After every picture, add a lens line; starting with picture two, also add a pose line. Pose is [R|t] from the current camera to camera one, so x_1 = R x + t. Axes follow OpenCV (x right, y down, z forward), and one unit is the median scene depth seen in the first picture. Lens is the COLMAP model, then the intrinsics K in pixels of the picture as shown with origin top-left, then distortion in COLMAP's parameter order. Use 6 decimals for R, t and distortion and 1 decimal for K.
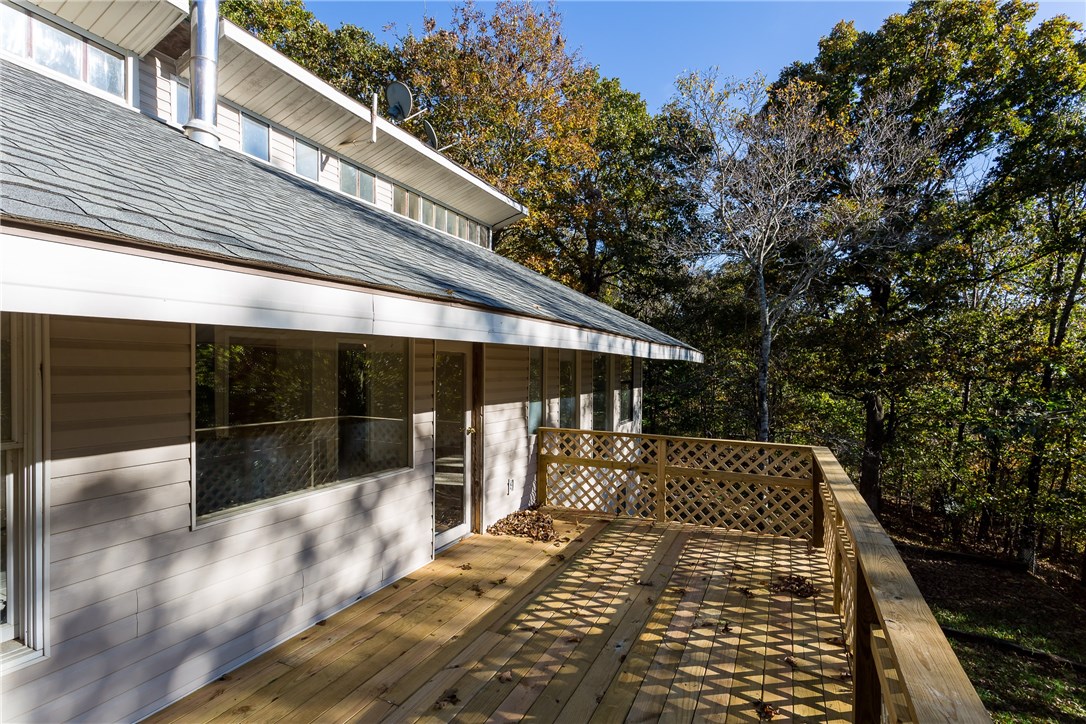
lens RADIAL K [[526.5, 0, 543.1], [0, 526.5, 365.4], [0, 0, 1]] dist [0.016575, 0.000292]
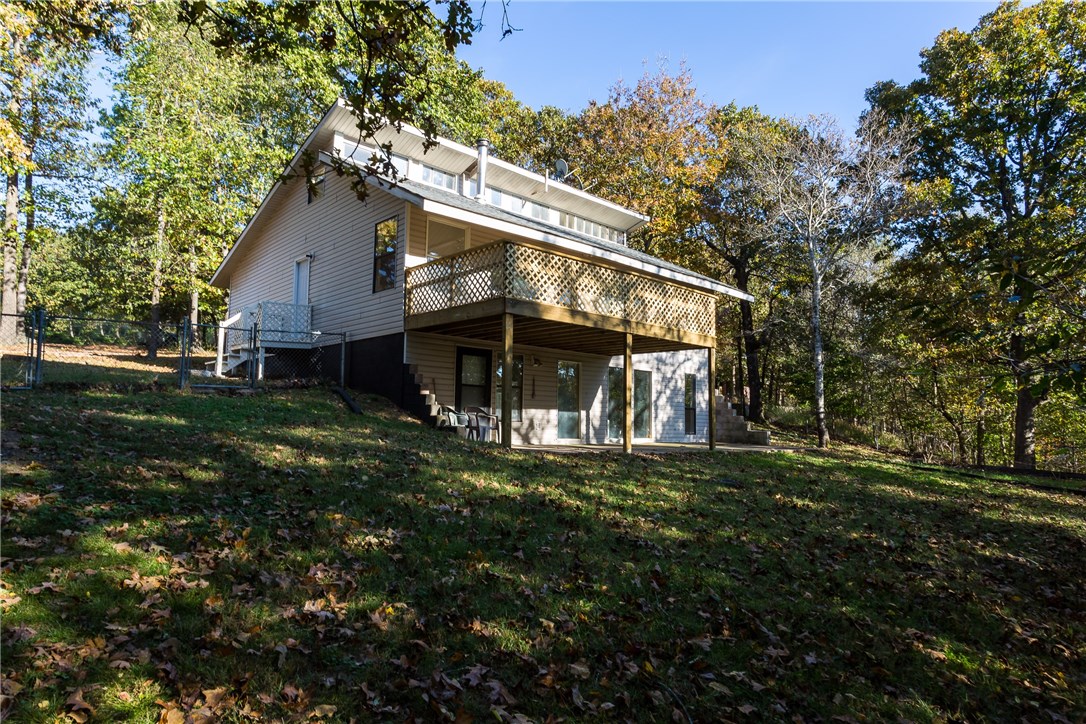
lens RADIAL K [[620.2, 0, 542.2], [0, 620.2, 362.3], [0, 0, 1]] dist [-0.002233, -0.000103]
pose [[0.928873, -0.031077, -0.369092, 0.491646], [-0.004153, 0.995538, -0.094273, 0.428514], [0.370375, 0.089100, 0.924599, -1.082177]]
